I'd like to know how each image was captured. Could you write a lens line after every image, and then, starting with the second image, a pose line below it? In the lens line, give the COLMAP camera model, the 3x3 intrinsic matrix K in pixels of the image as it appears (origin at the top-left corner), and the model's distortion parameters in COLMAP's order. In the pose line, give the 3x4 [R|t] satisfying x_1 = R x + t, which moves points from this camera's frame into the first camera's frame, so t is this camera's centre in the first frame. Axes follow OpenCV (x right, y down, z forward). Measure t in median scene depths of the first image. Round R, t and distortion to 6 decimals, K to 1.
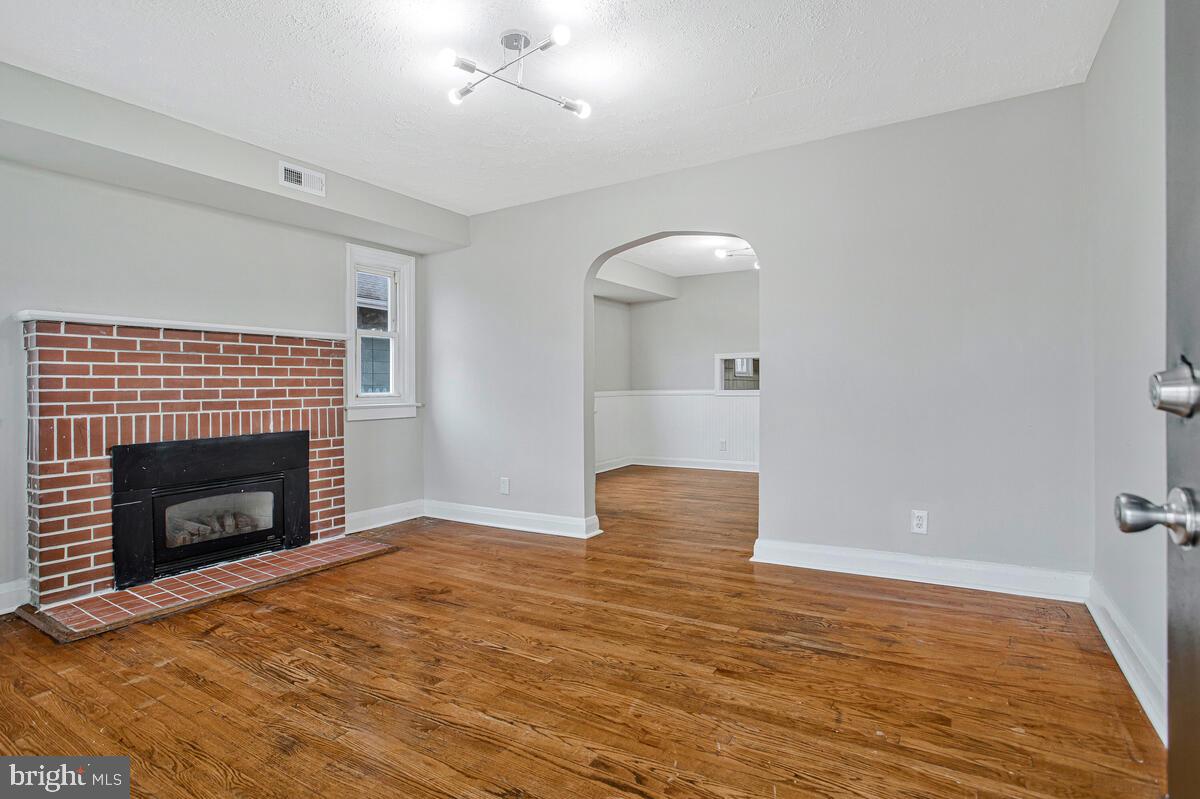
lens RADIAL K [[607.7, 0, 600.0], [0, 607.7, 399.5], [0, 0, 1]] dist [-0.071976, 0.034535]
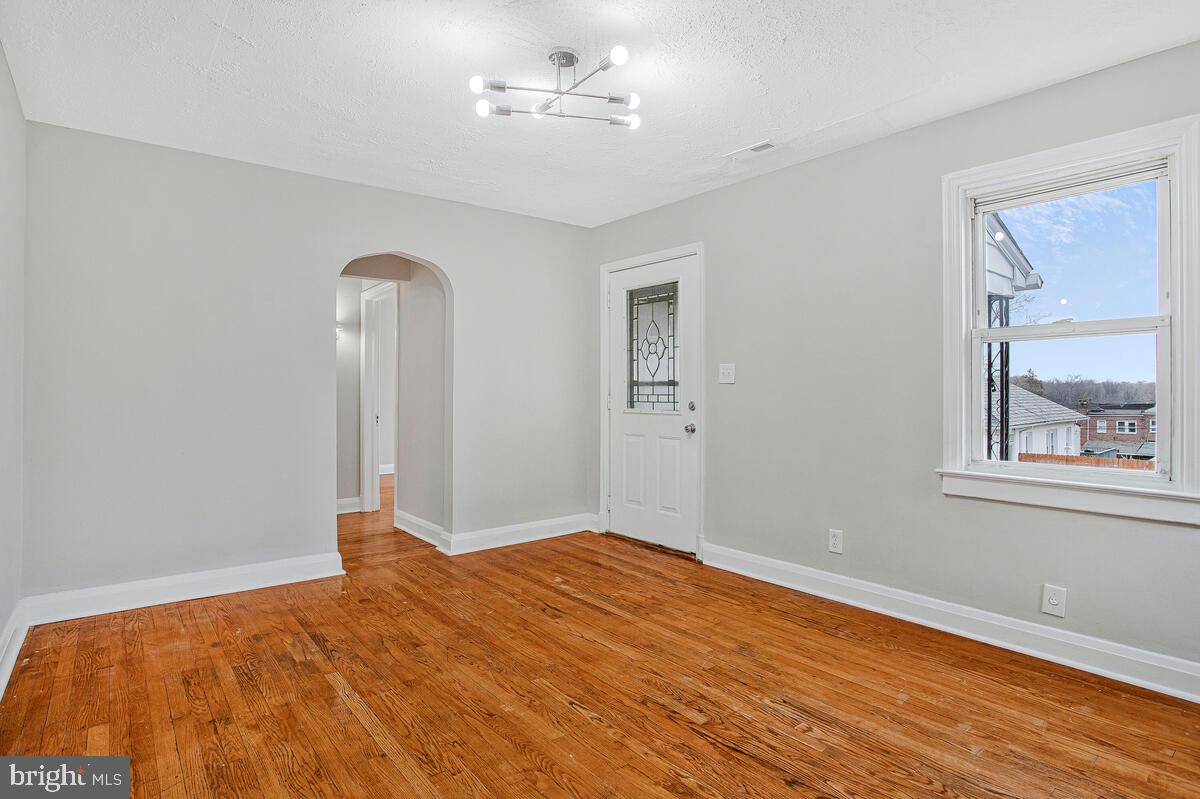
lens RADIAL K [[623.5, 0, 585.5], [0, 623.5, 401.3], [0, 0, 1]] dist [-0.076367, 0.037525]
pose [[-0.936809, 0.009238, 0.349720, -0.389448], [0.018212, 0.999584, 0.022379, -0.043287], [-0.349367, 0.027334, -0.936587, 1.421485]]
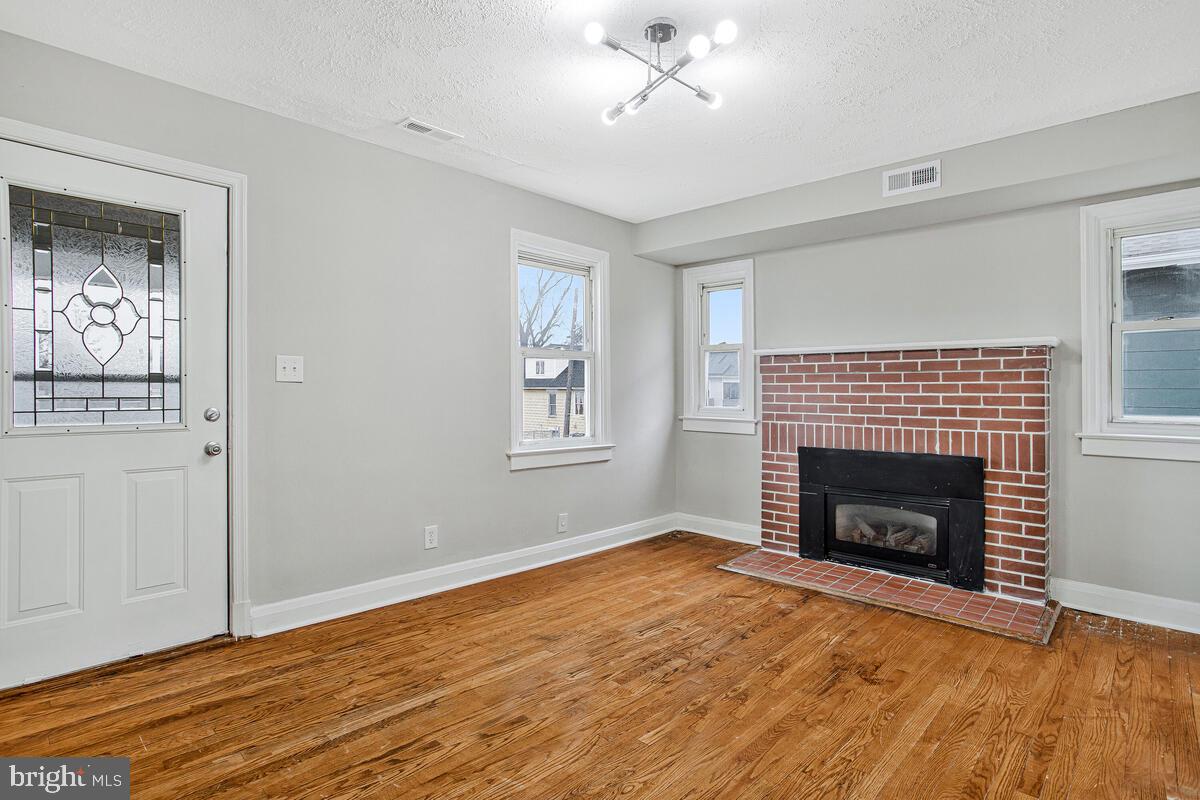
lens RADIAL K [[607.7, 0, 600.0], [0, 607.7, 400.0], [0, 0, 1]] dist [-0.071976, 0.034535]
pose [[-0.217033, 0.029359, -0.975723, 0.548632], [-0.019668, 0.999213, 0.034441, -0.059286], [0.975966, 0.026666, -0.216284, 0.814867]]
